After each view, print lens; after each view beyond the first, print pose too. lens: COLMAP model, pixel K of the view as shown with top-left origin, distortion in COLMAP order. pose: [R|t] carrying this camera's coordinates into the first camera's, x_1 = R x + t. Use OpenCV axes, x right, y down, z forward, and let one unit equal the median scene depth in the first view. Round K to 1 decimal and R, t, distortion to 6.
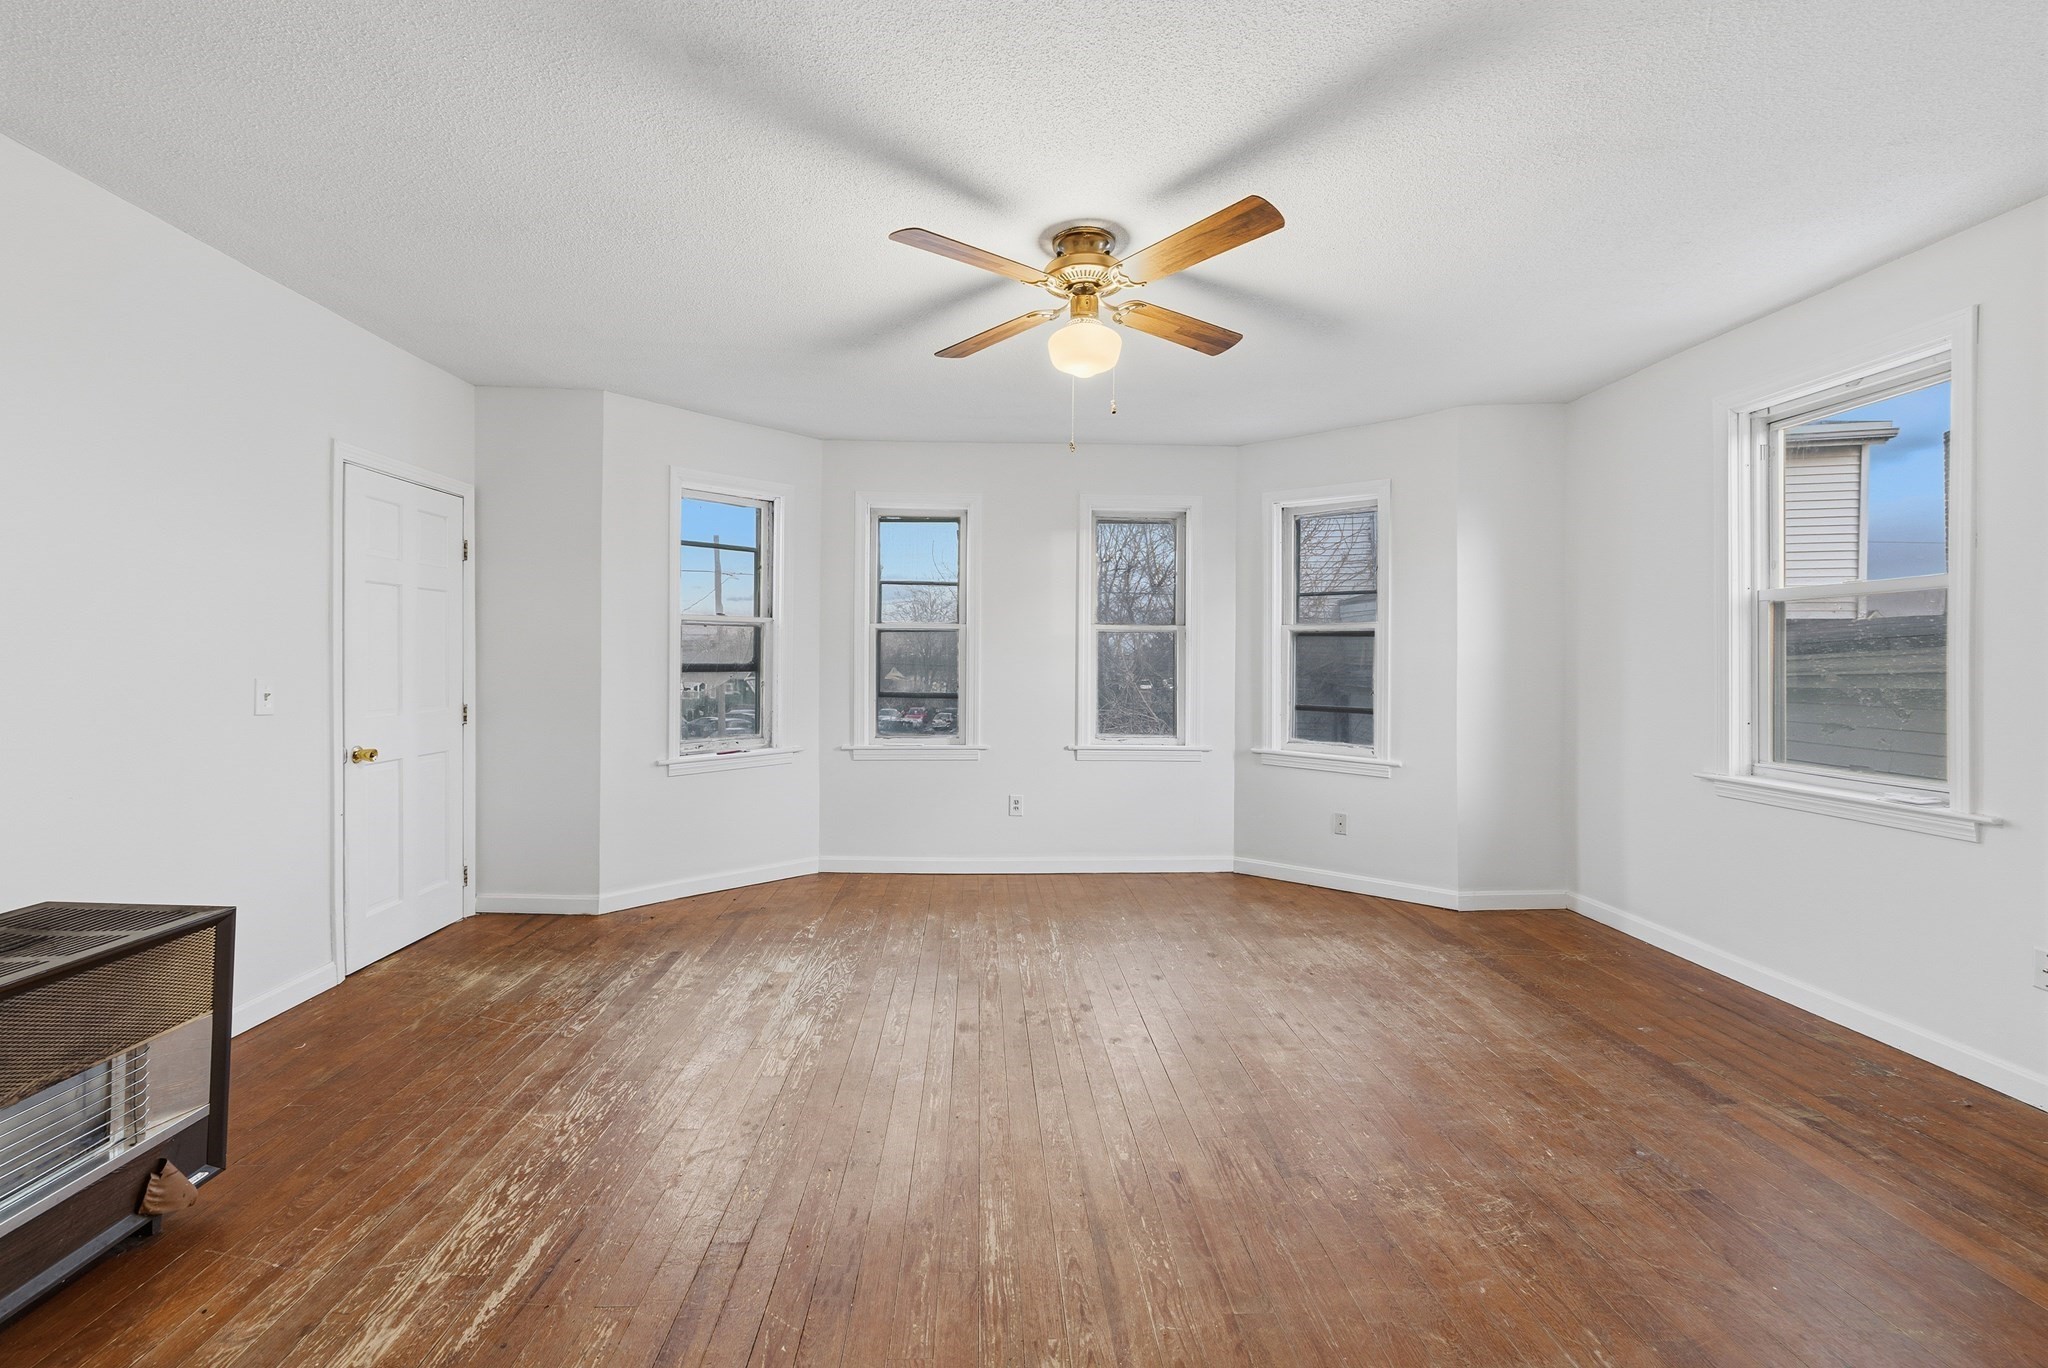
lens RADIAL K [[880.1, 0, 1023.1], [0, 880.1, 666.4], [0, 0, 1]] dist [0.001460, 0.000456]
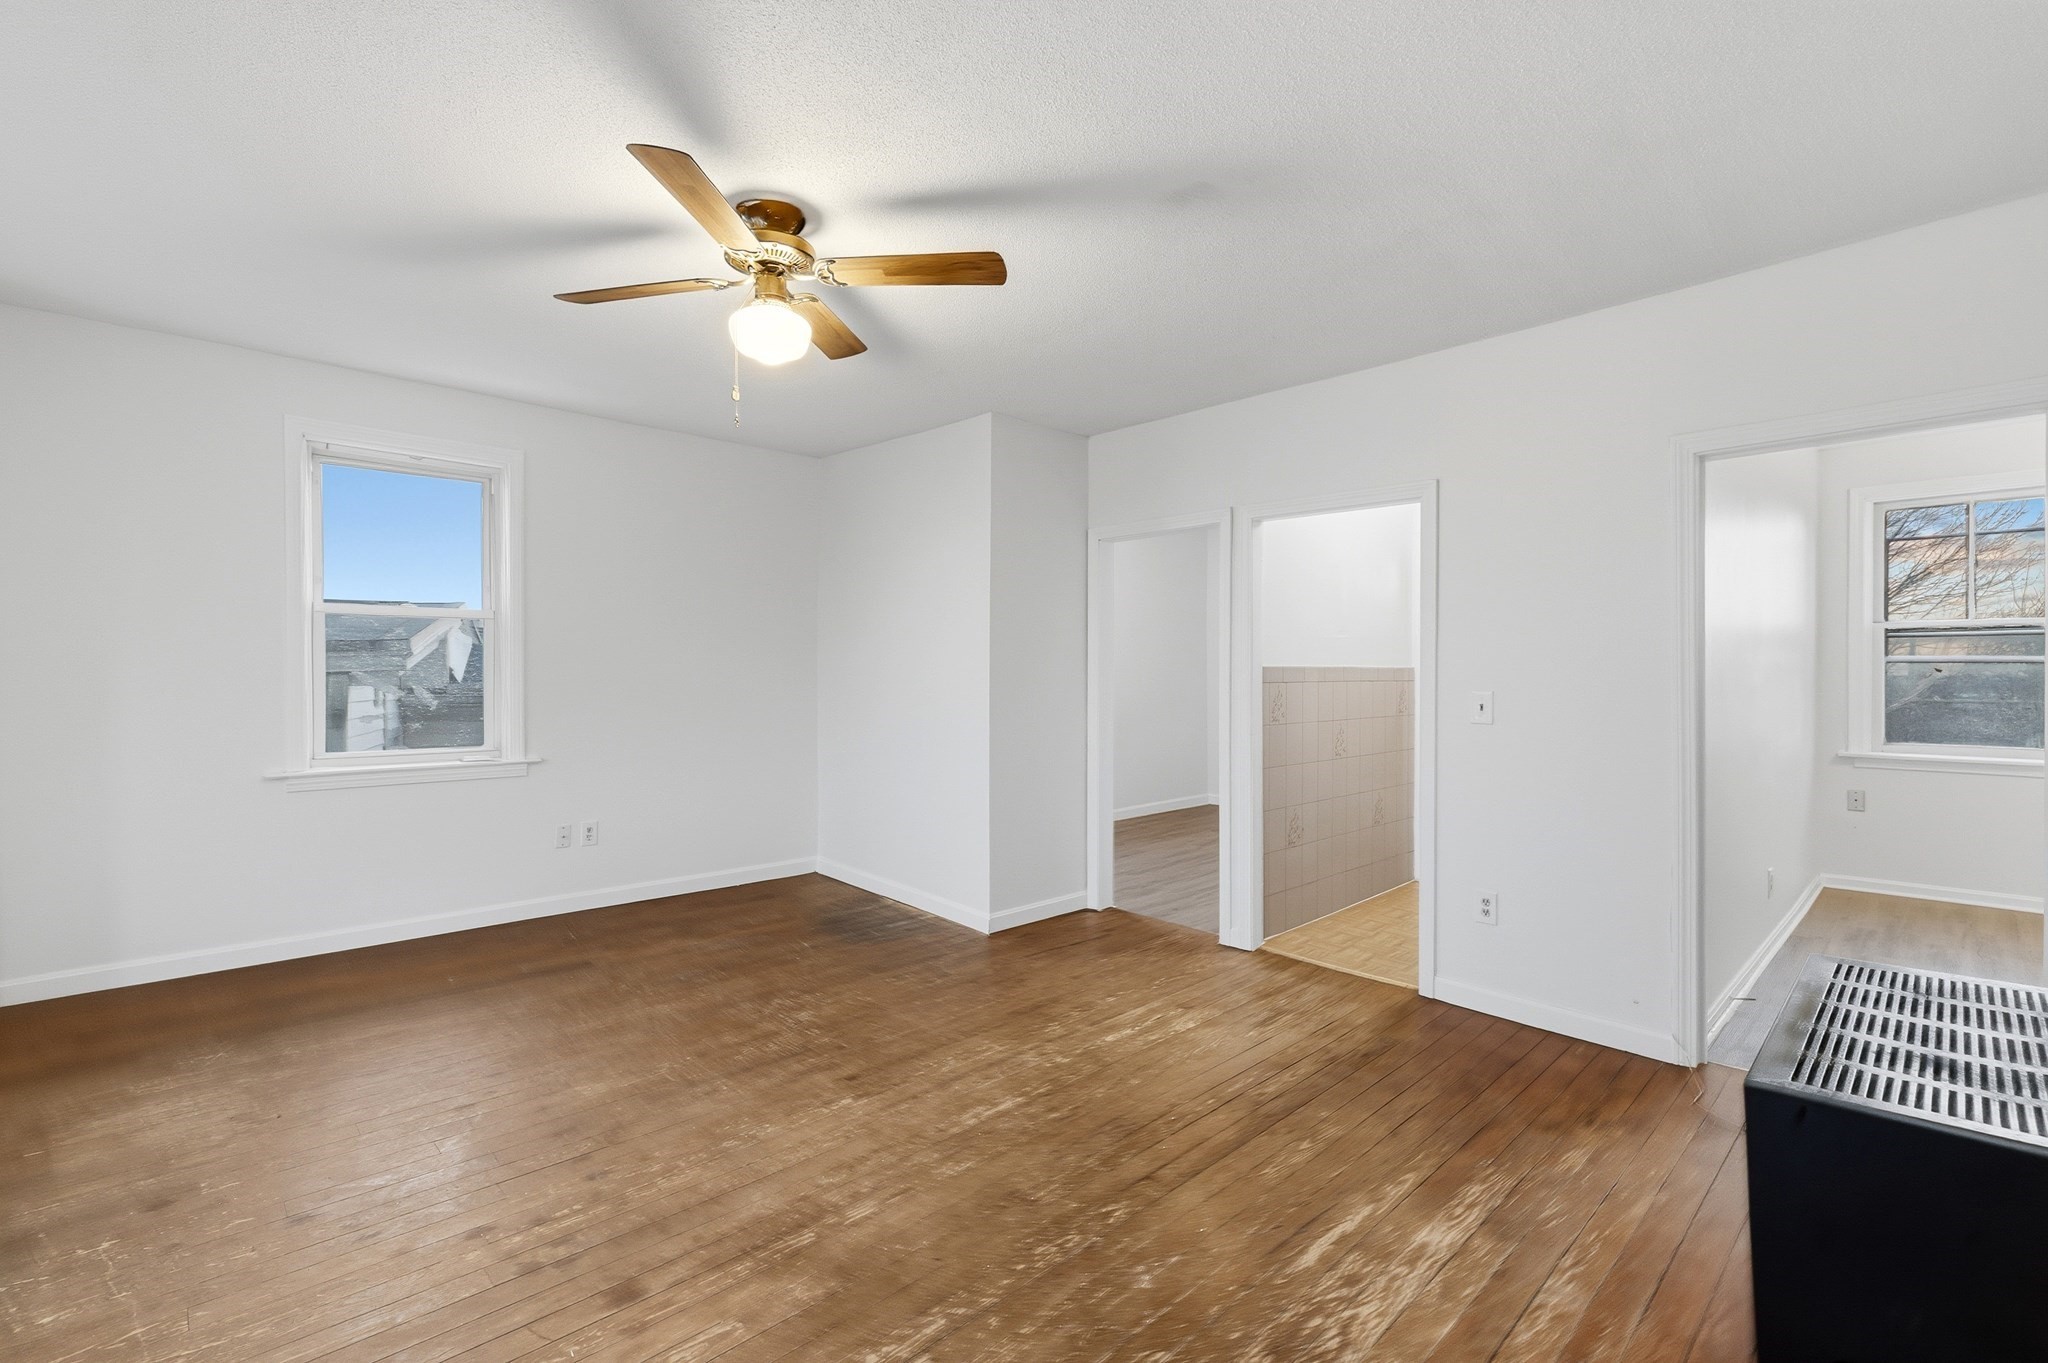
lens RADIAL K [[892.1, 0, 1021.6], [0, 892.1, 664.0], [0, 0, 1]] dist [0.000202, 0.000317]
pose [[-0.654302, -0.003699, 0.756224, -0.634952], [-0.005295, 0.999986, 0.000310, -0.012460], [-0.756214, -0.003802, -0.654313, 1.103953]]
